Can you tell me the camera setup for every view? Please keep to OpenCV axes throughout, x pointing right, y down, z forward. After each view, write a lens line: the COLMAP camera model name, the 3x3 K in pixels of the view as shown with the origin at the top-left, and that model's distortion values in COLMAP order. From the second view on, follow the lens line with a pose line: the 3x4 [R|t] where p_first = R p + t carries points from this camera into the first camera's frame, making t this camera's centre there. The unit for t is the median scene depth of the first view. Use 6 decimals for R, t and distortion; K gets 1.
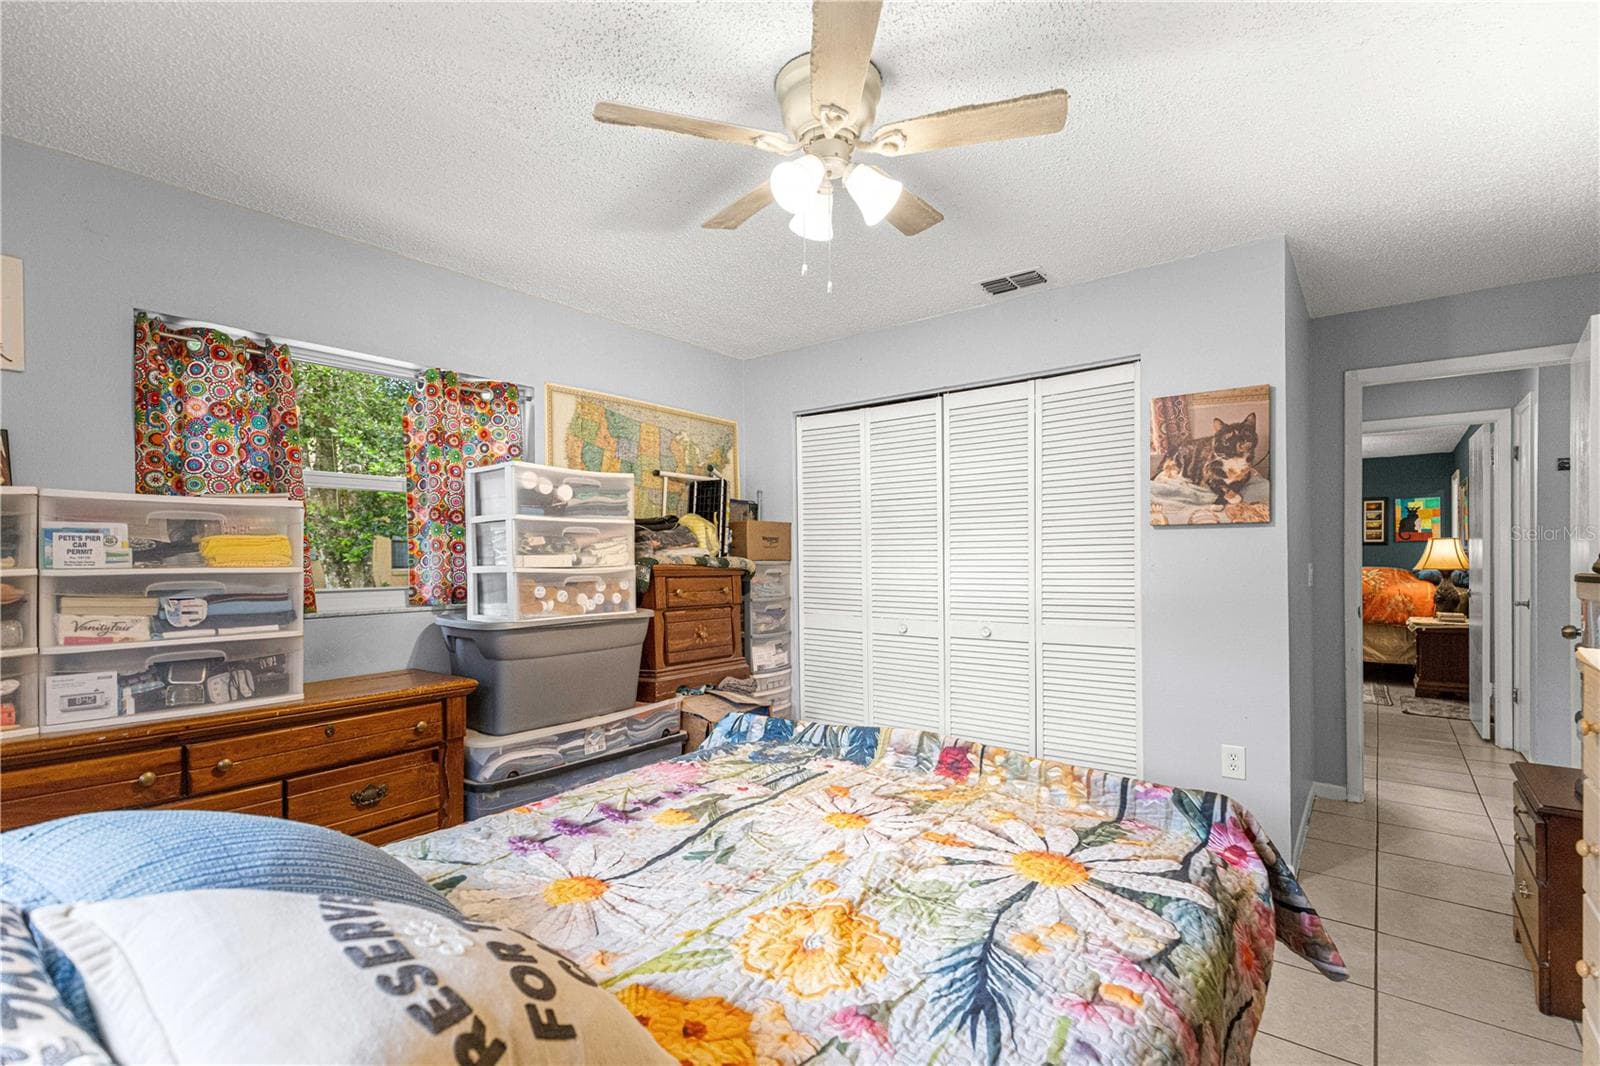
lens RADIAL K [[722.6, 0, 826.1], [0, 722.6, 547.7], [0, 0, 1]] dist [0.002276, -0.000042]
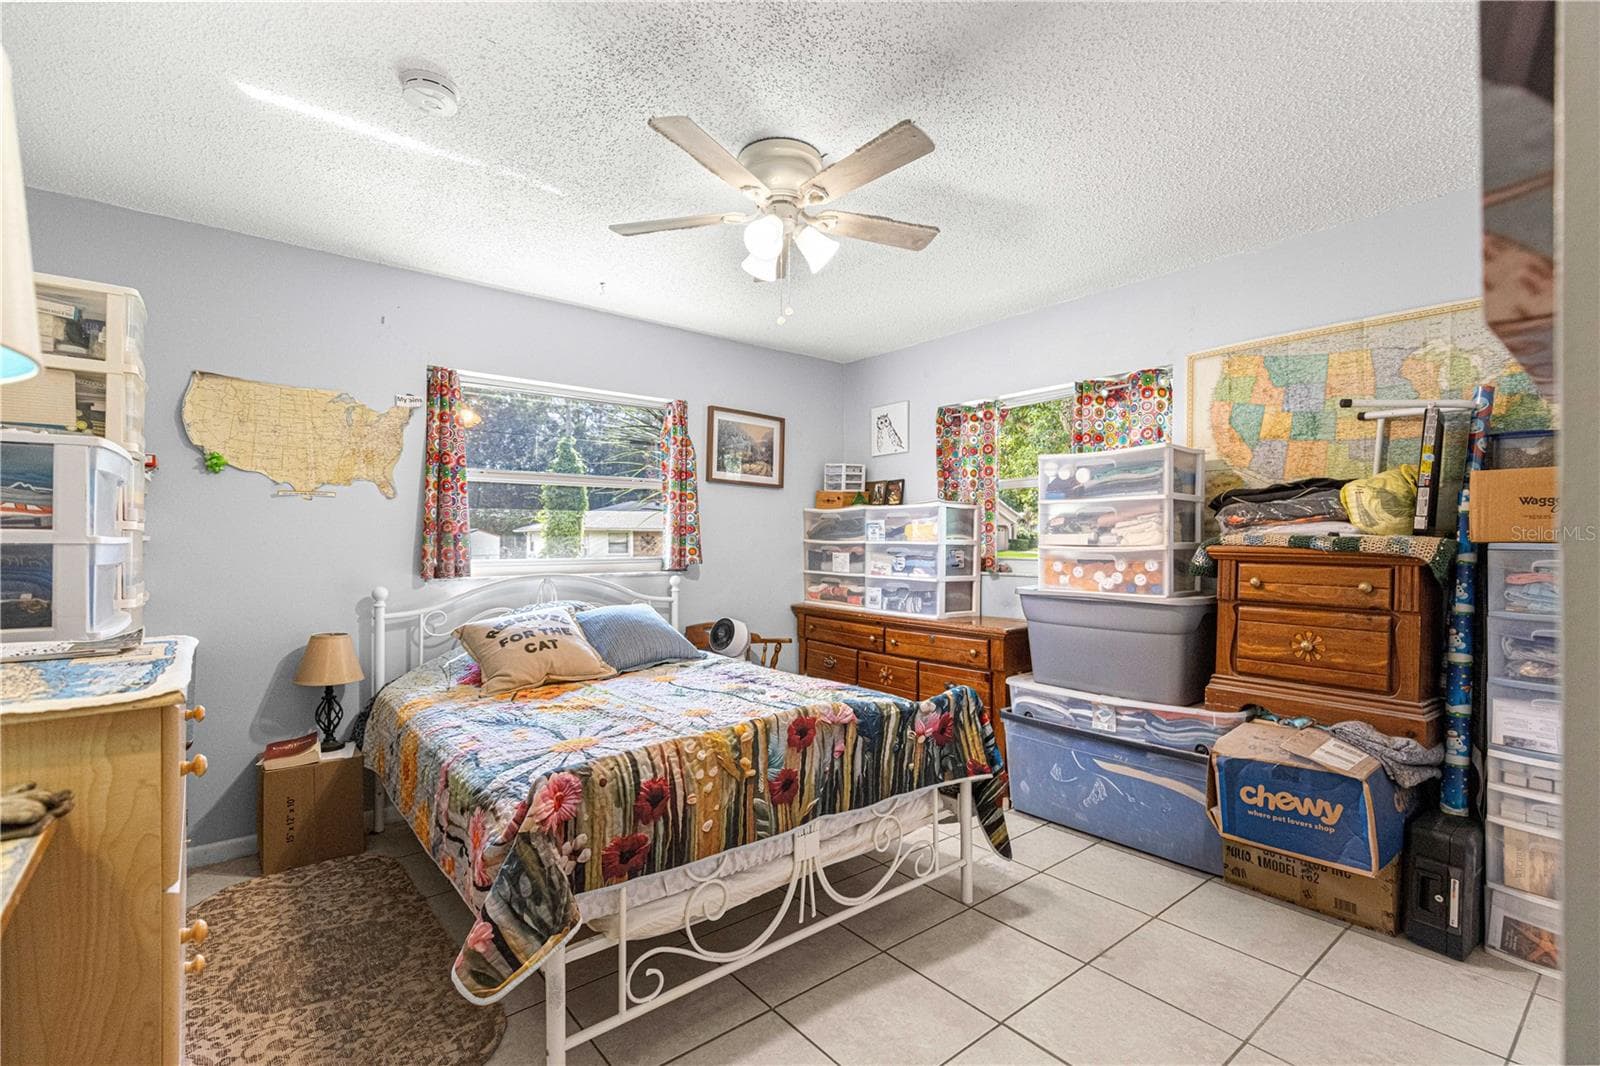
lens RADIAL K [[722.6, 0, 805.0], [0, 722.6, 538.1], [0, 0, 1]] dist [0.002276, -0.000042]
pose [[-0.227418, 0.005001, -0.973784, 0.755328], [0.011838, 0.999927, 0.002371, 0.008637], [0.973725, -0.010988, -0.227460, 0.826022]]
